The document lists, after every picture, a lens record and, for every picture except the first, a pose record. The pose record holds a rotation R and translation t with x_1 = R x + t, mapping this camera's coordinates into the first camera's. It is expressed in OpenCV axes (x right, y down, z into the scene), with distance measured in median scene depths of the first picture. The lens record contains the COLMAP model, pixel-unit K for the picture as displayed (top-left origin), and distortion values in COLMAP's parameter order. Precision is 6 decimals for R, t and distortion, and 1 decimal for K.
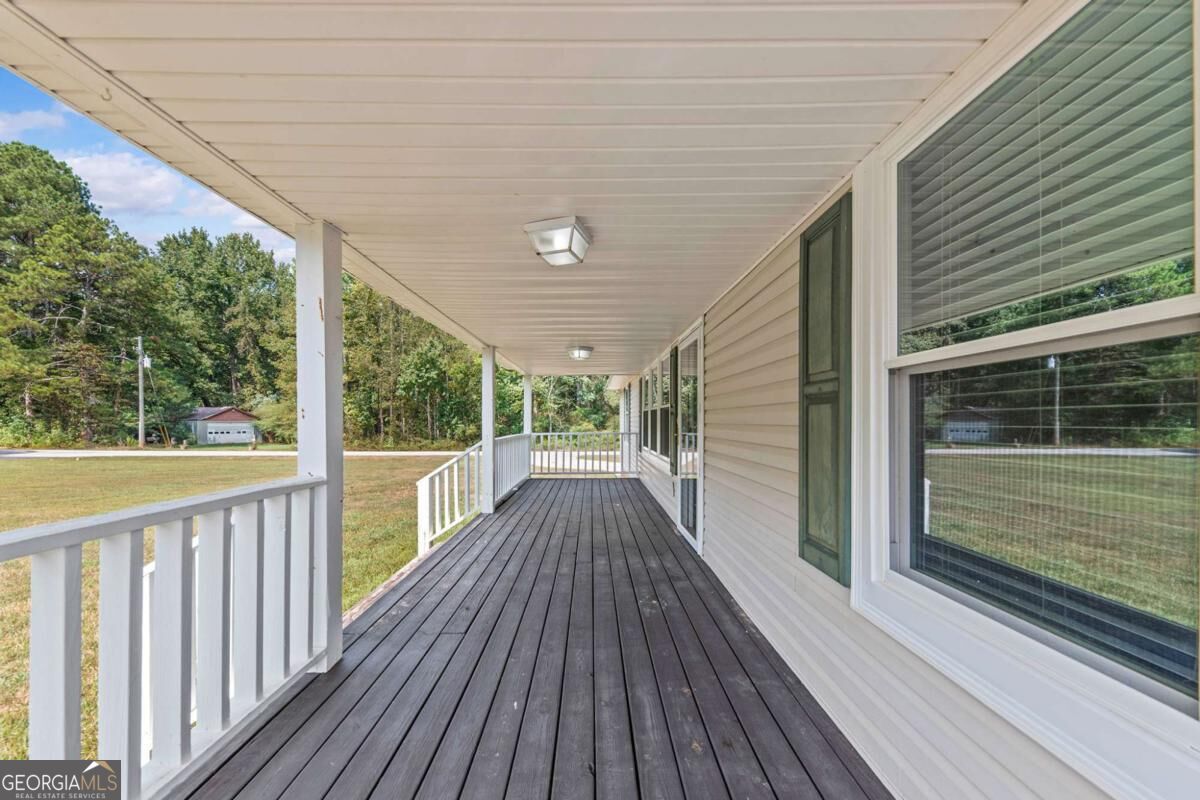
lens RADIAL K [[407.3, 0, 600.0], [0, 407.3, 400.0], [0, 0, 1]] dist [0.013066, -0.003982]
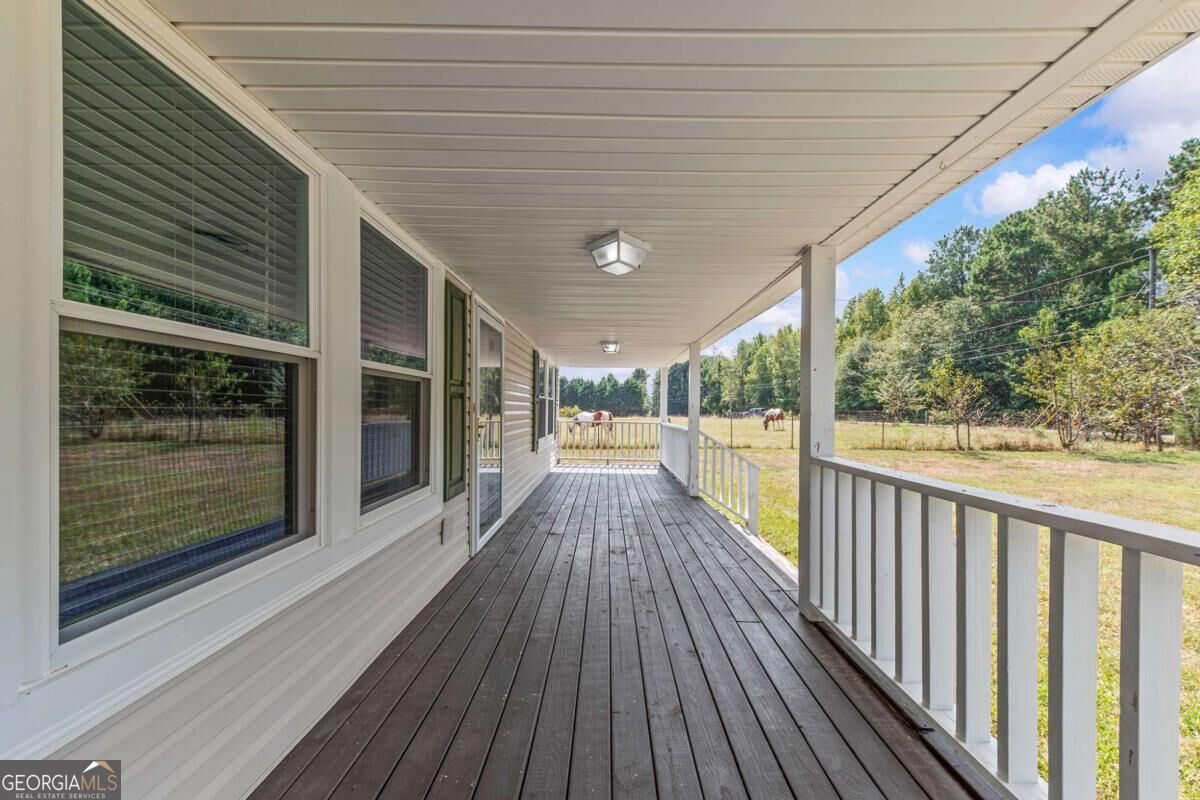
lens RADIAL K [[407.3, 0, 600.0], [0, 407.3, 400.0], [0, 0, 1]] dist [0.013066, -0.003982]
pose [[-0.999615, -0.002002, 0.027680, -0.062680], [-0.003609, 0.998303, -0.058117, 0.085296], [-0.027517, -0.058194, -0.997926, 2.110936]]
